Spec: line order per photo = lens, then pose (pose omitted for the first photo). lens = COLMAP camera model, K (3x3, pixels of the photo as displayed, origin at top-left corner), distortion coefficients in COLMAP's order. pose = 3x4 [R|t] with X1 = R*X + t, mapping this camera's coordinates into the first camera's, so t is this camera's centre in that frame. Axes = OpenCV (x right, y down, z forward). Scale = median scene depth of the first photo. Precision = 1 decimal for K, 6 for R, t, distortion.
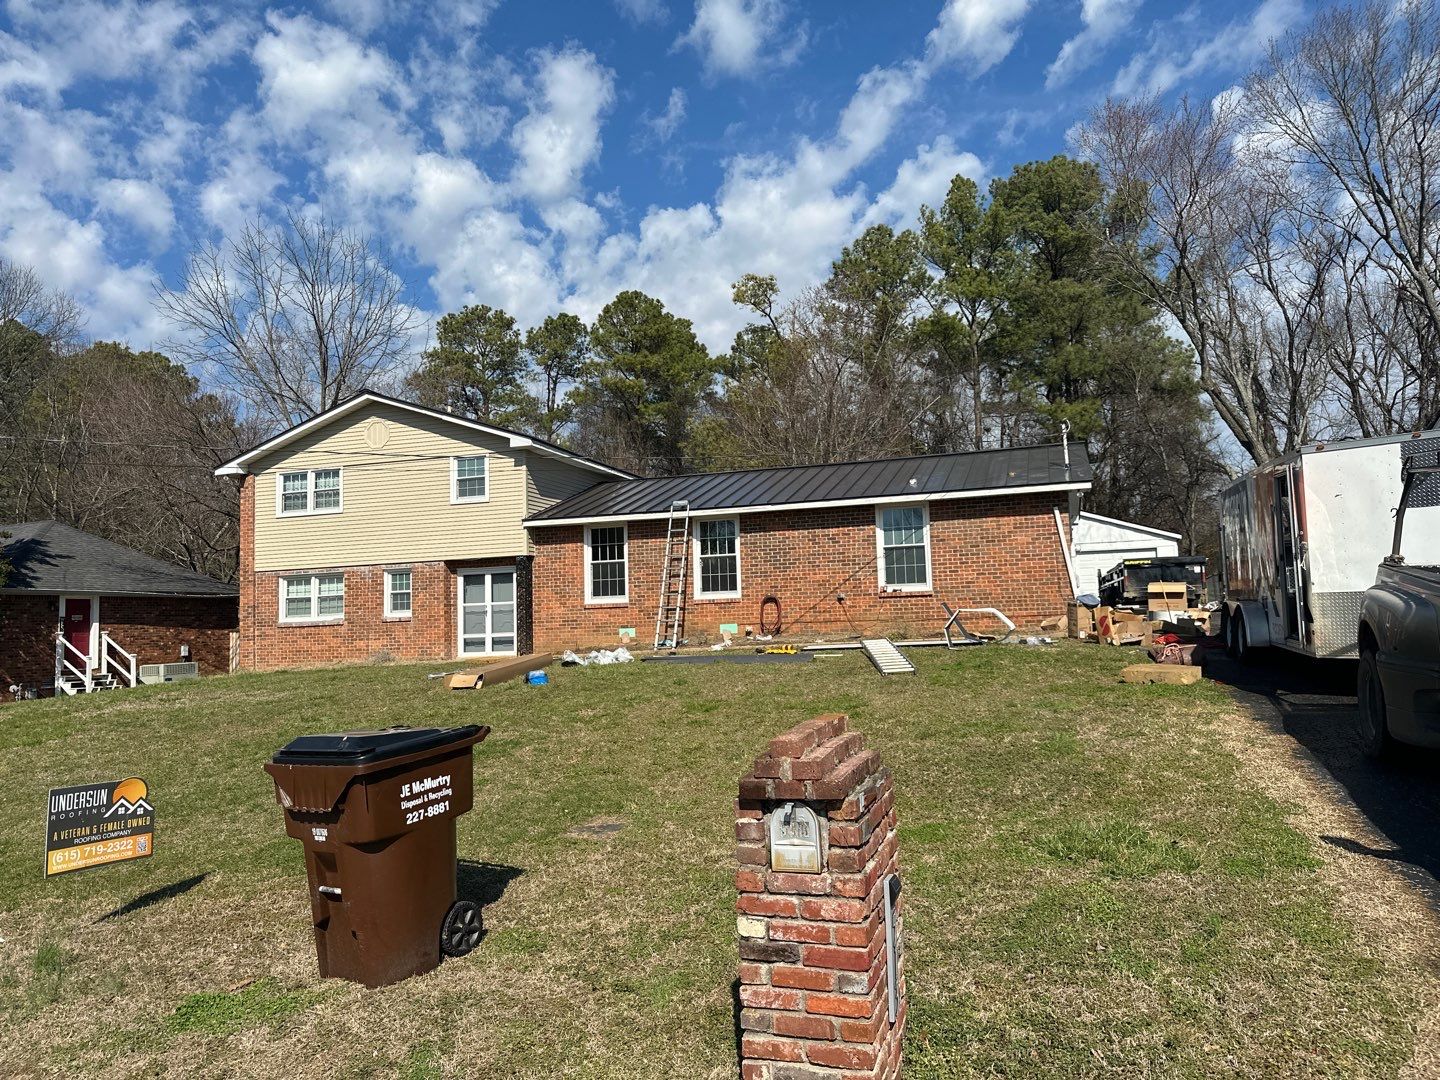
lens RADIAL K [[1018.5, 0, 718.7], [0, 1018.5, 546.8], [0, 0, 1]] dist [0.117766, -0.173757]
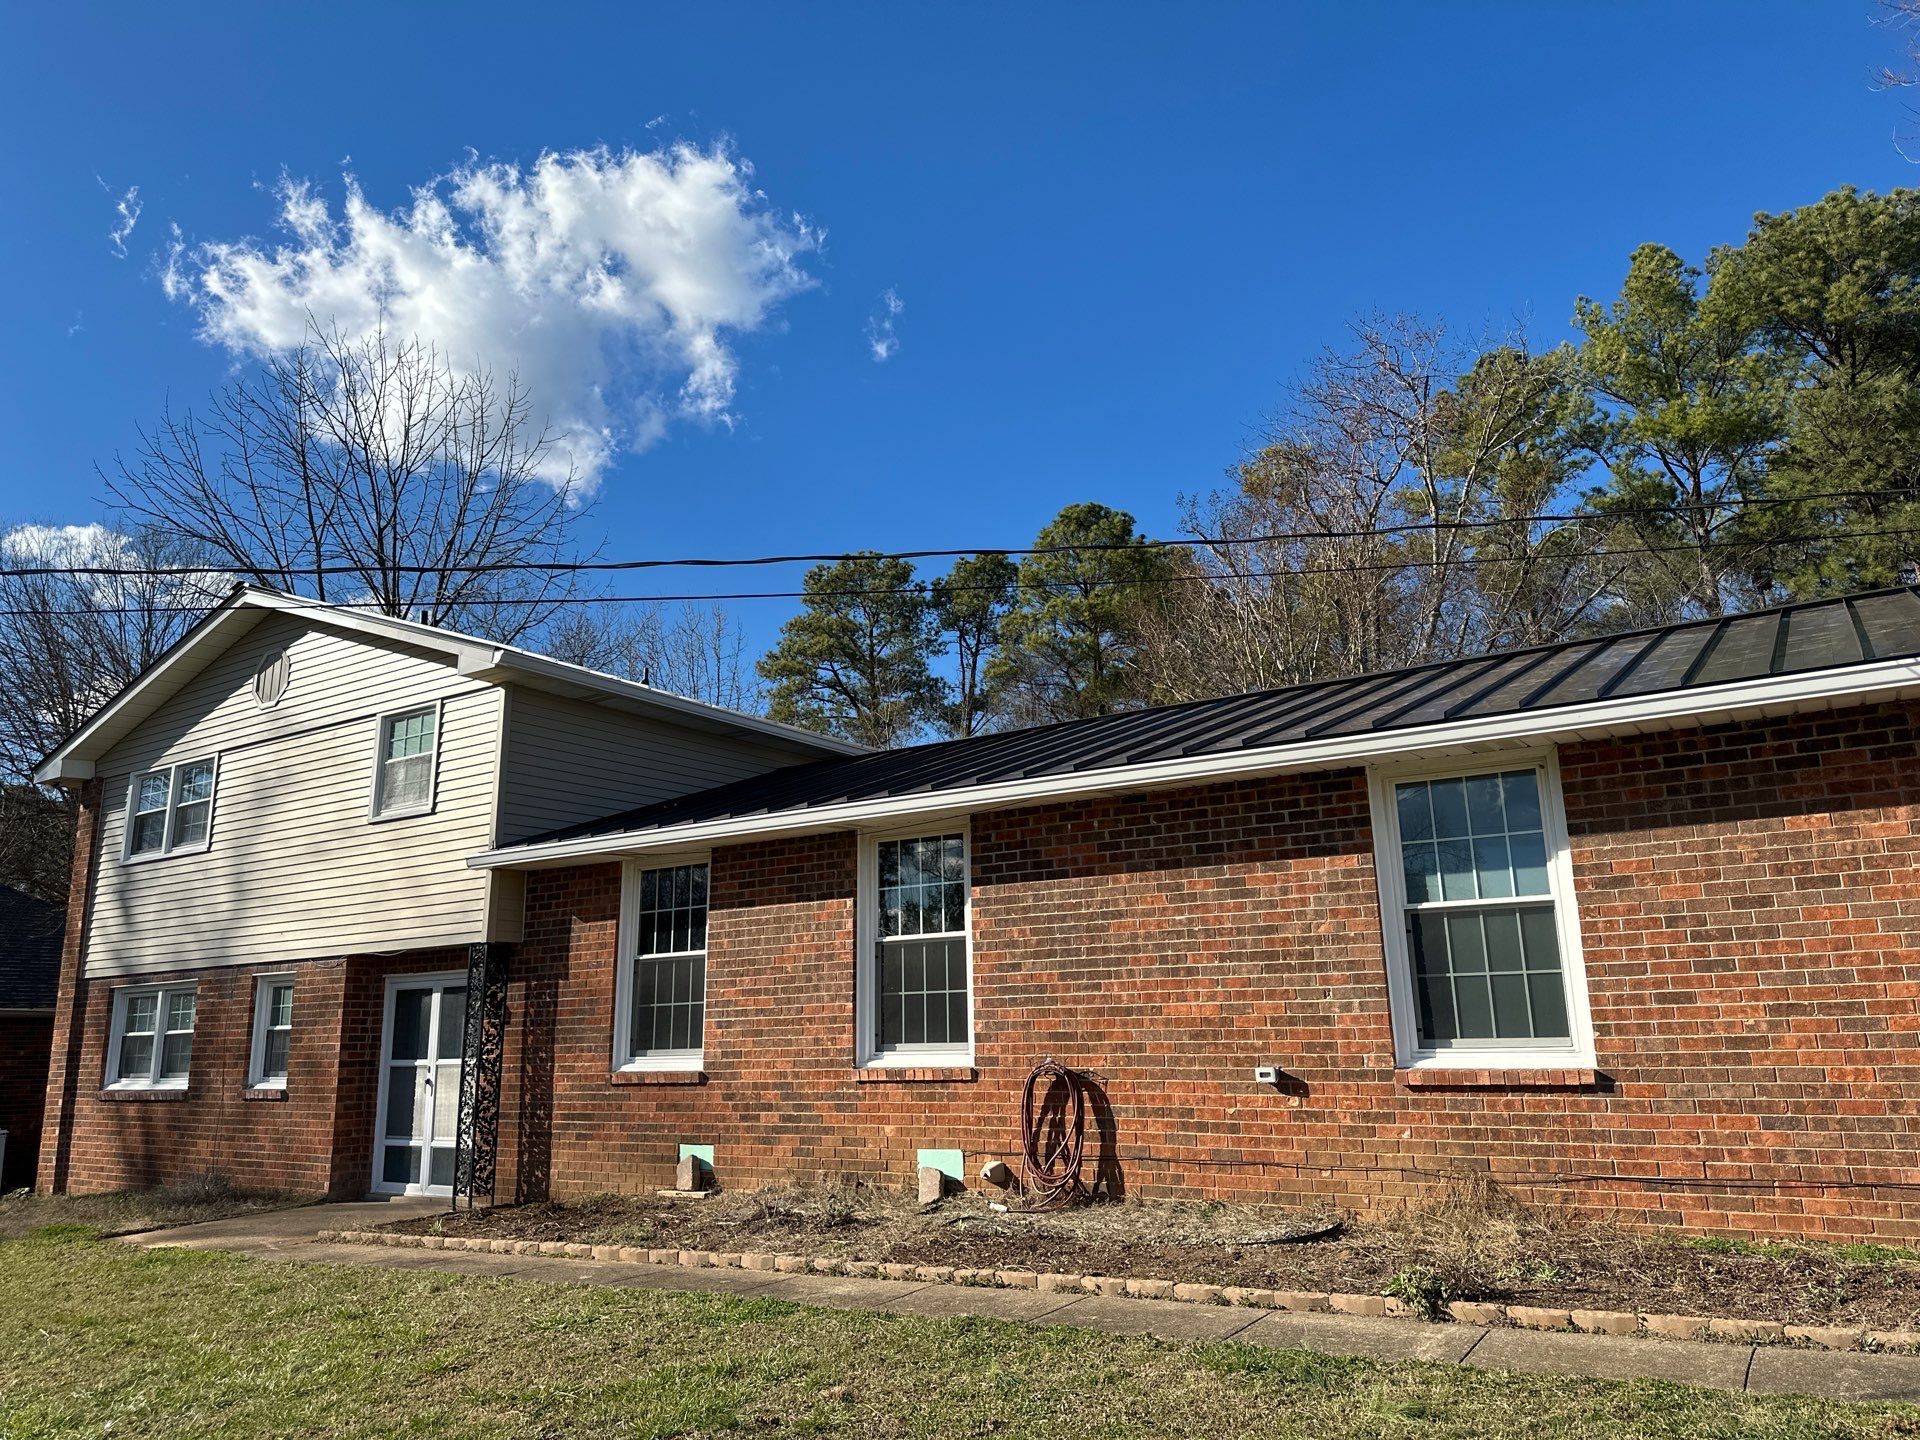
lens RADIAL K [[1338.3, 0, 940.0], [0, 1338.3, 717.6], [0, 0, 1]] dist [0.075775, -0.092412]
pose [[0.959841, -0.053847, -0.275330, 0.127407], [0.013862, 0.989311, -0.145159, 0.000515], [0.280203, 0.135513, 0.950327, 0.518578]]
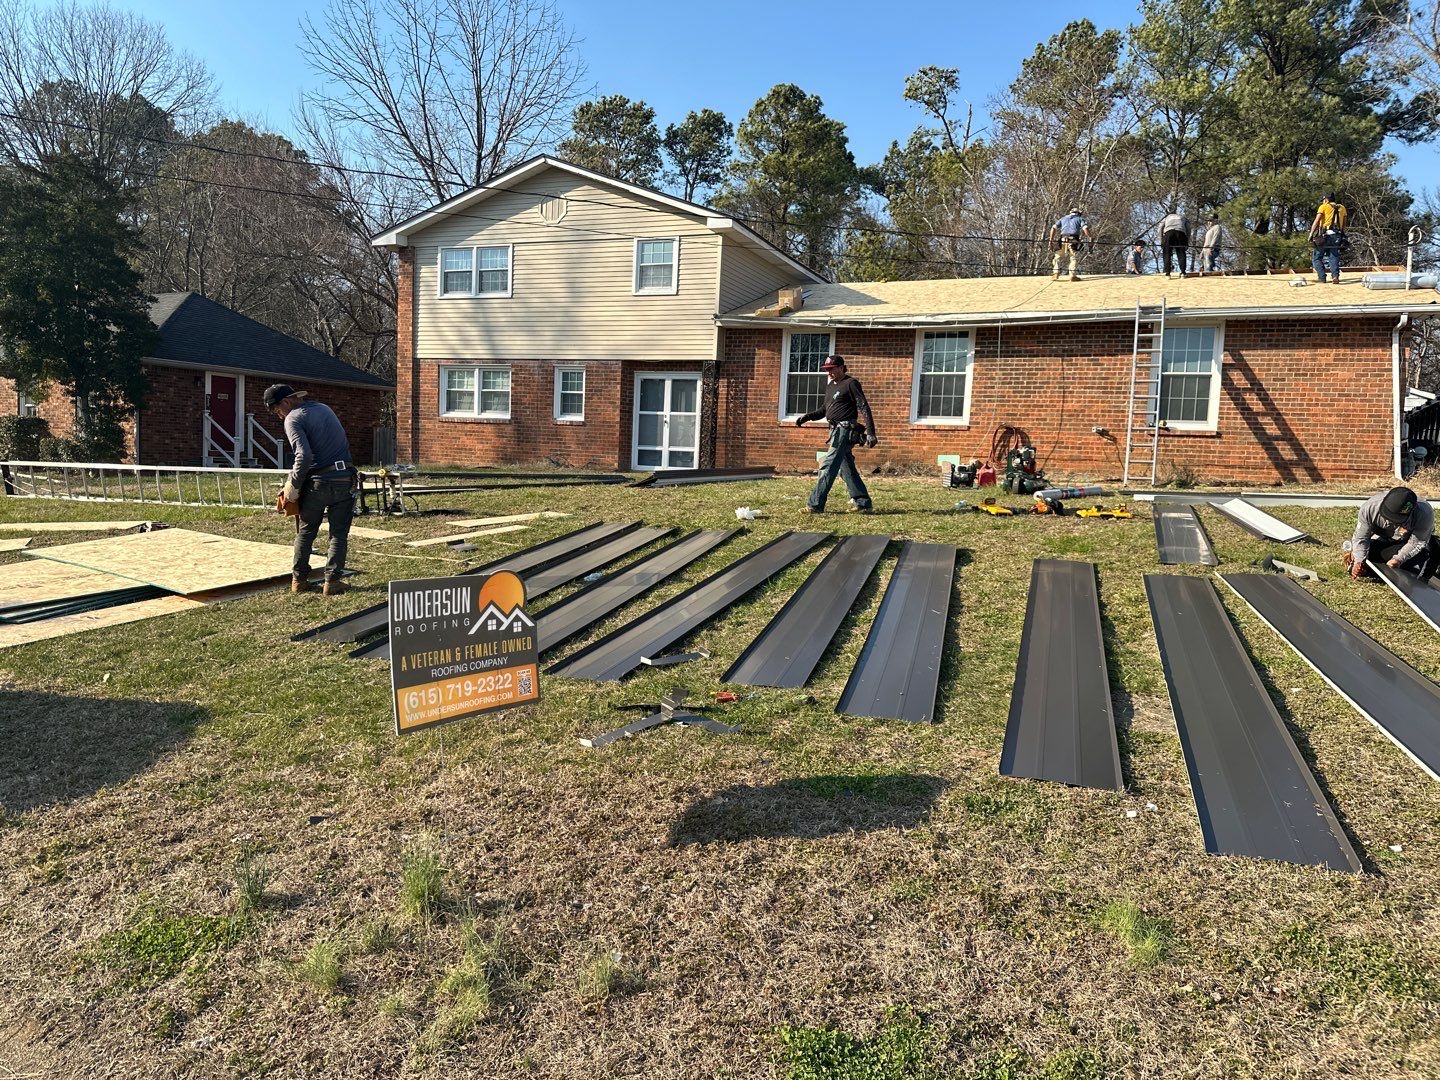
lens RADIAL K [[1018.5, 0, 718.7], [0, 1018.5, 546.8], [0, 0, 1]] dist [0.117766, -0.173757]
pose [[0.993592, 0.082316, -0.077451, -0.101572], [-0.069329, 0.985075, 0.157548, 0.027038], [0.089264, -0.151168, 0.984469, 0.109714]]
